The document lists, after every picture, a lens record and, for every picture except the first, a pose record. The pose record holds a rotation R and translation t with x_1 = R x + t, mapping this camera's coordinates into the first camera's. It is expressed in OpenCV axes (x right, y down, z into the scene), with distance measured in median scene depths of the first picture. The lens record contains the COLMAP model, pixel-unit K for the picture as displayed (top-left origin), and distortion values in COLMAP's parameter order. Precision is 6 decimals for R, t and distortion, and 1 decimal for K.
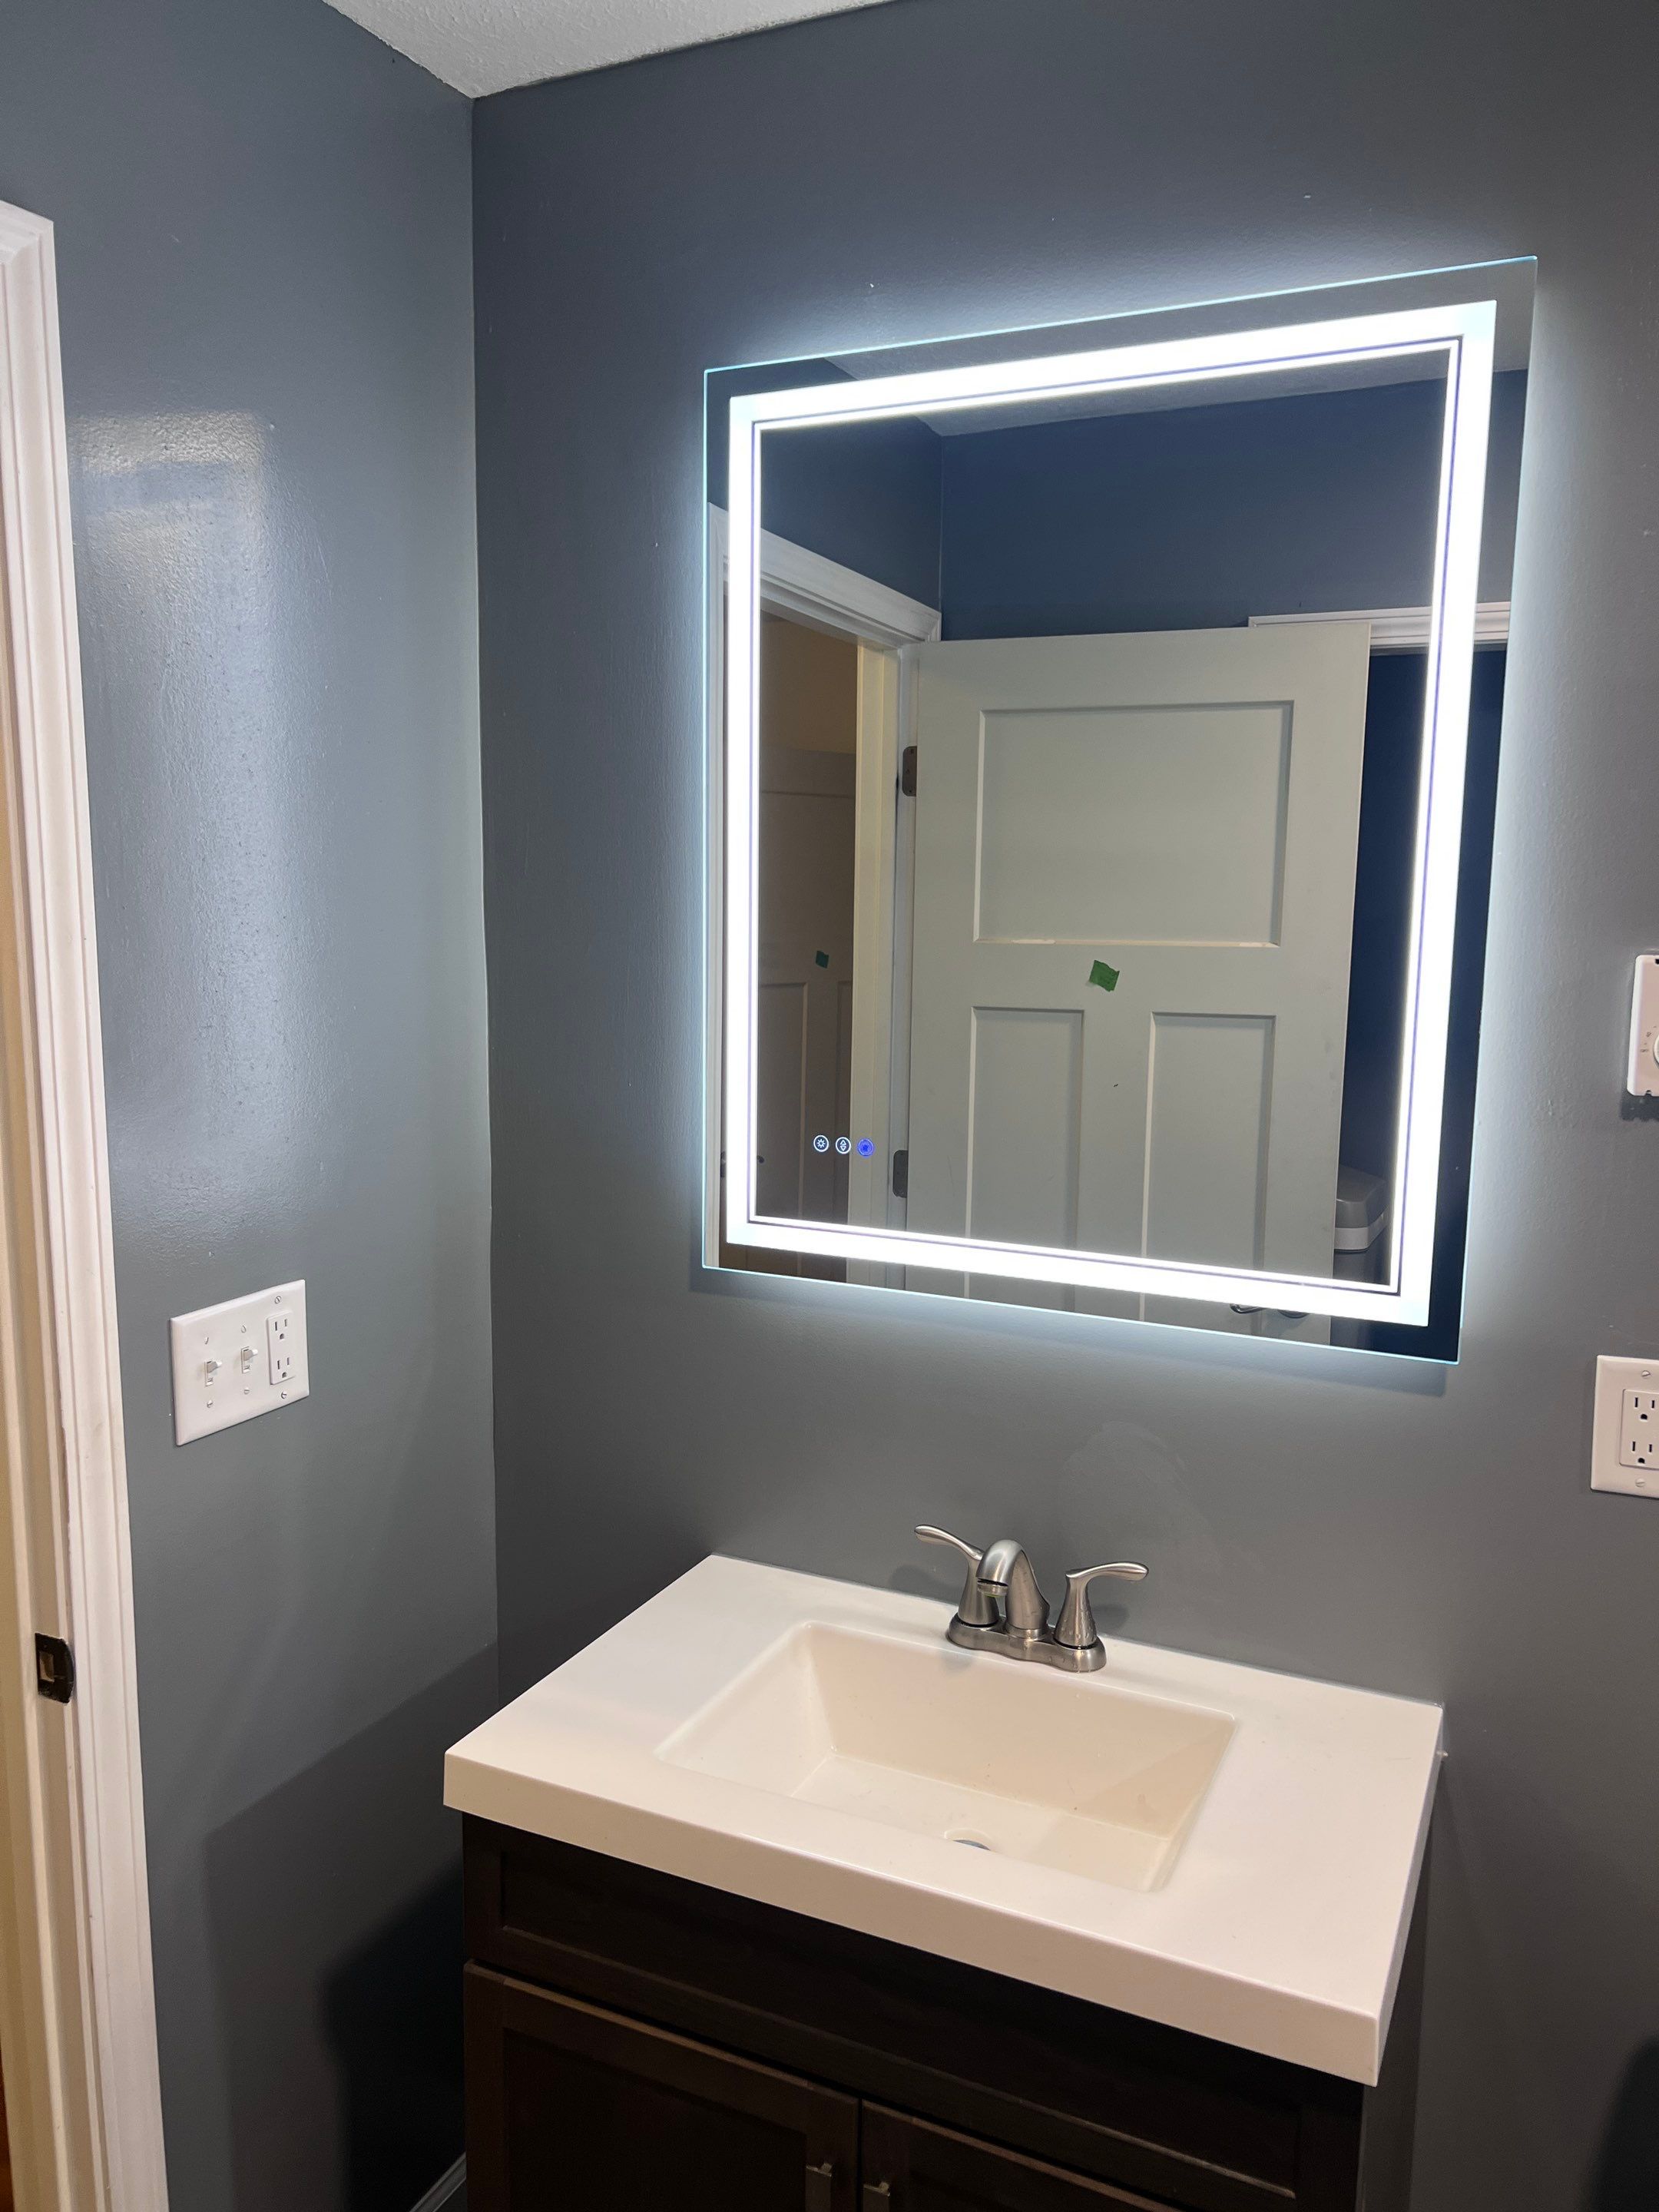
lens RADIAL K [[1665.1, 0, 821.9], [0, 1665.1, 1128.4], [0, 0, 1]] dist [-0.000667, 0.008184]
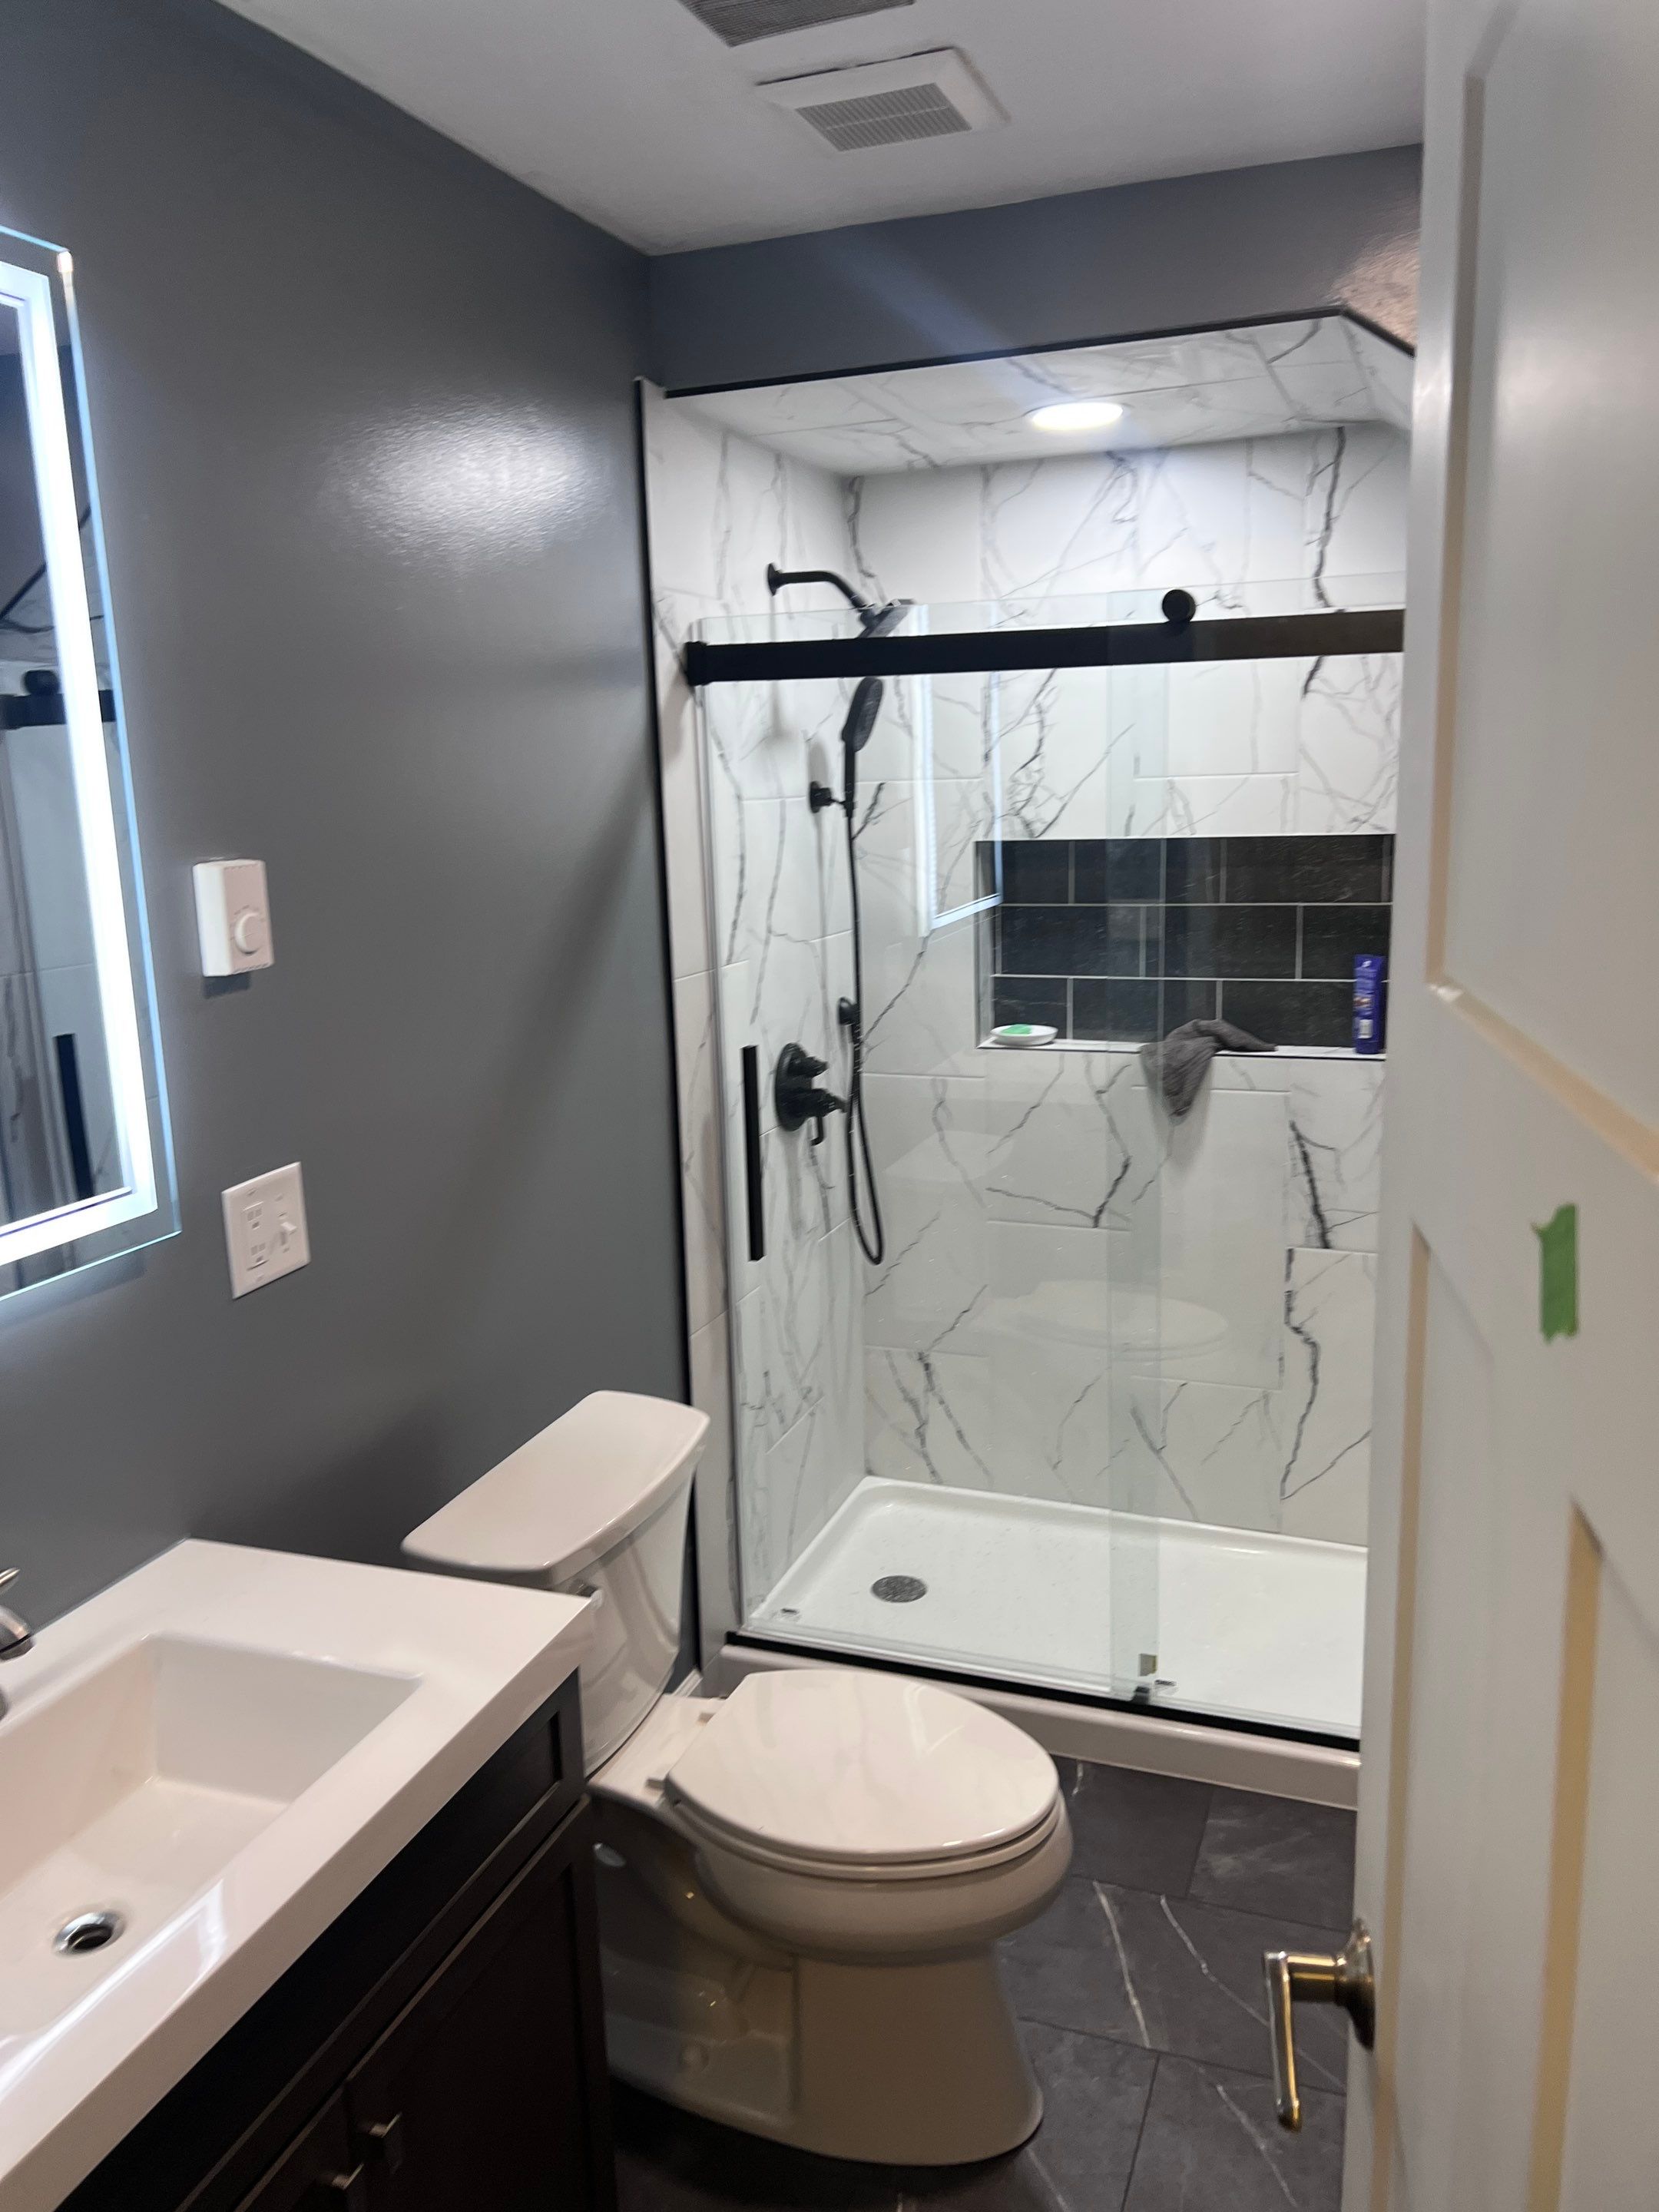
lens RADIAL K [[1637.5, 0, 843.4], [0, 1637.5, 1099.1], [0, 0, 1]] dist [0.060402, -0.090069]
pose [[-0.090656, -0.205556, 0.974437, -0.675763], [0.168221, 0.961246, 0.218423, -0.107185], [-0.981572, 0.183722, -0.052564, 0.537278]]
